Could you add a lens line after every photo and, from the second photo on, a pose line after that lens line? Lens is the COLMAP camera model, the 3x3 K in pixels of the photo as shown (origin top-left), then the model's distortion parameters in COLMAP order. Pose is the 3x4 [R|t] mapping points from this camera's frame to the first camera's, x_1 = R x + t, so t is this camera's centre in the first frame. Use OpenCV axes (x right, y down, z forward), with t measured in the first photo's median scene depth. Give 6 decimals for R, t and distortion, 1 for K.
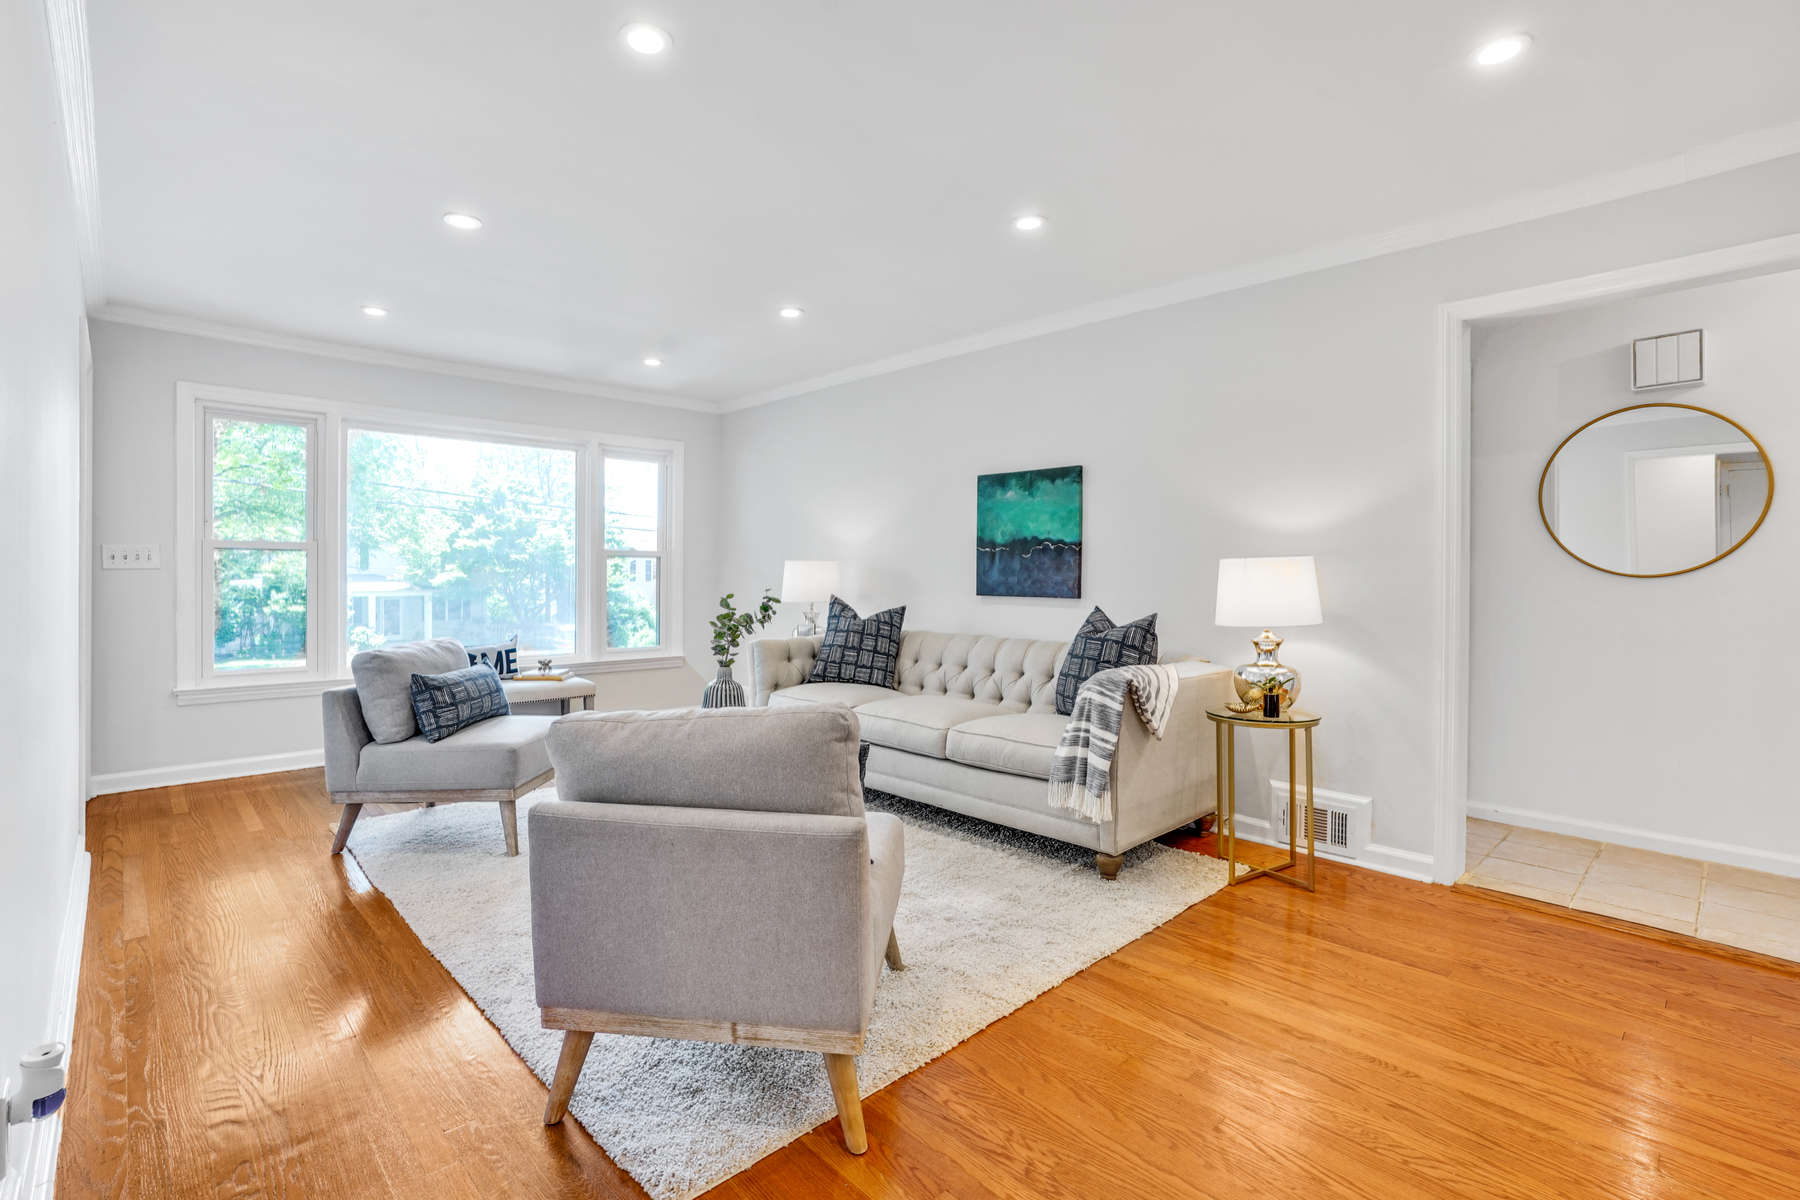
lens RADIAL K [[820.7, 0, 907.1], [0, 820.7, 591.6], [0, 0, 1]] dist [-0.000395, -0.000106]
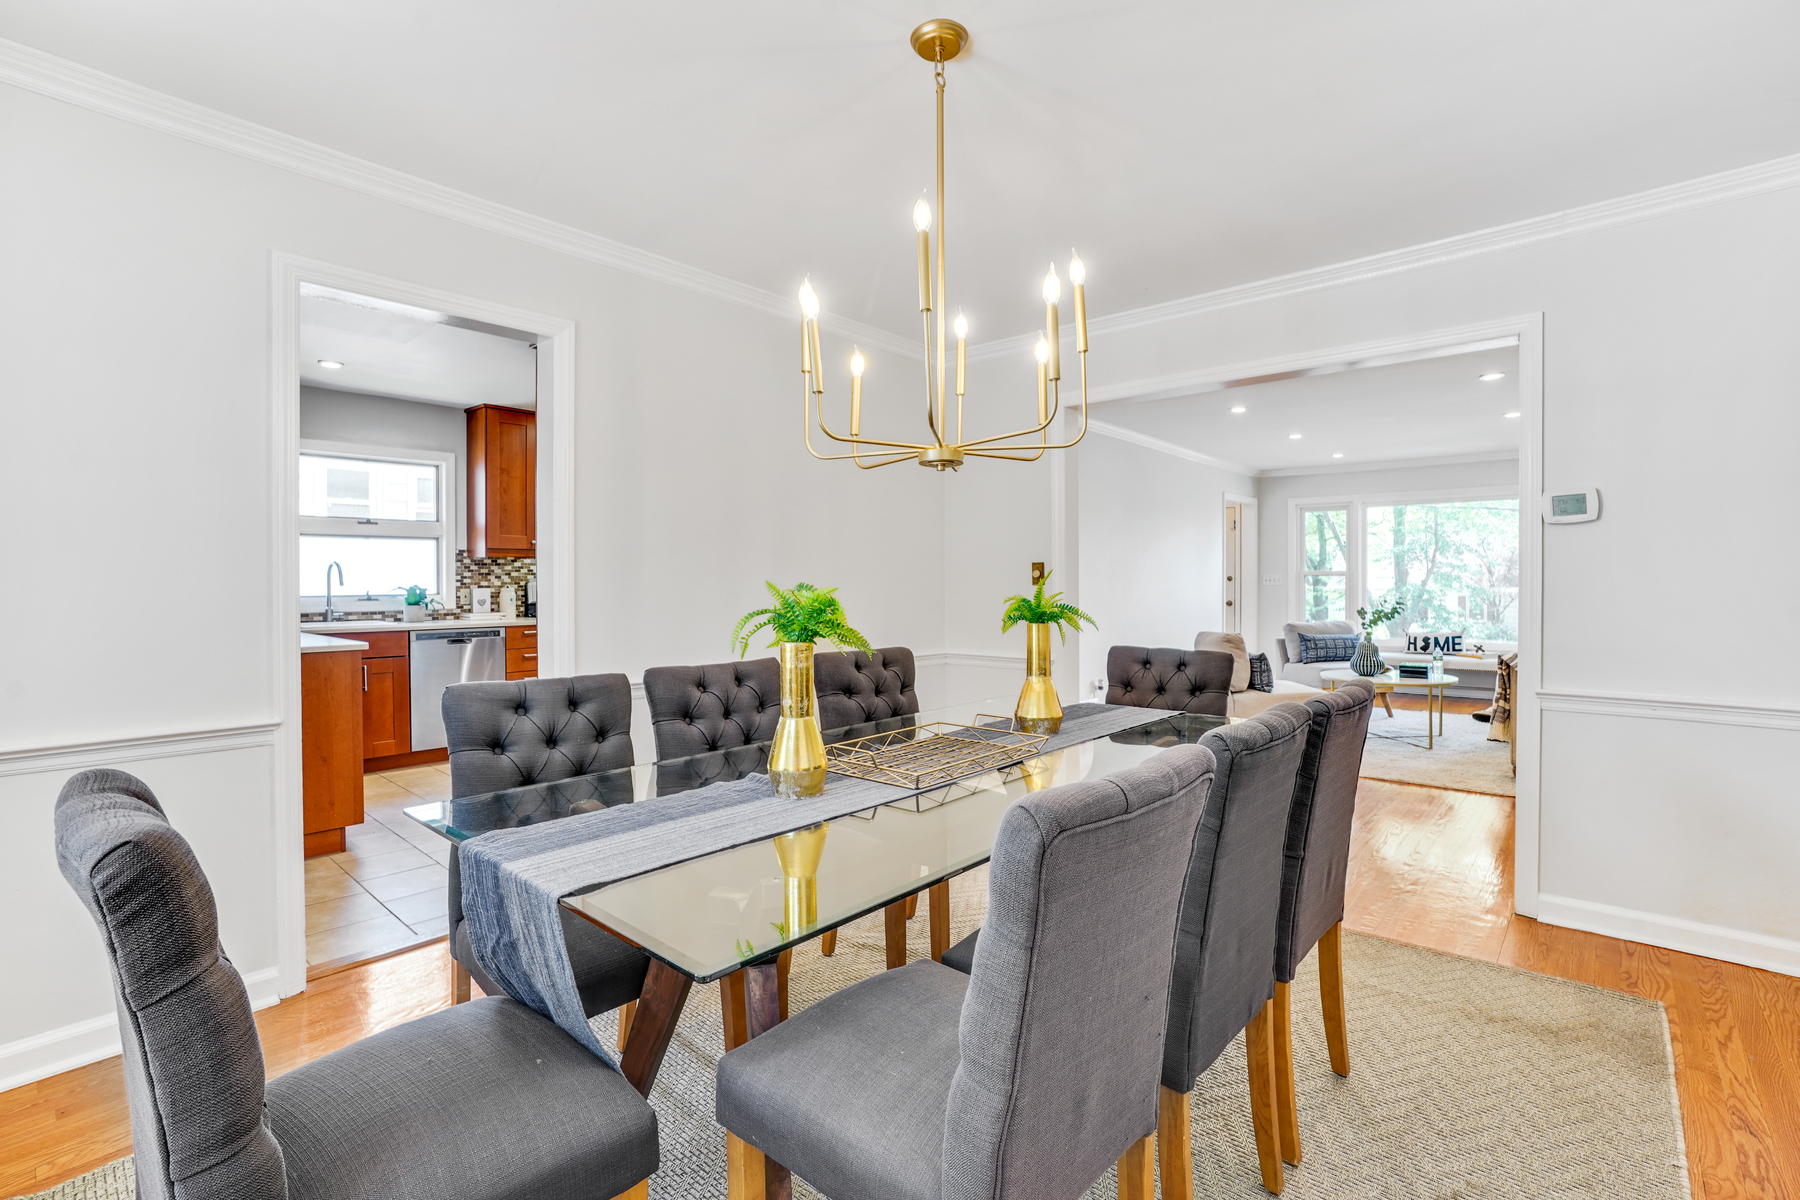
lens RADIAL K [[820.7, 0, 907.1], [0, 820.7, 591.6], [0, 0, 1]] dist [-0.000395, -0.000106]
pose [[0.090804, 0.006466, -0.995848, 0.590020], [-0.019617, 0.999797, 0.004703, 0.000144], [0.995676, 0.019108, 0.090912, -0.100197]]
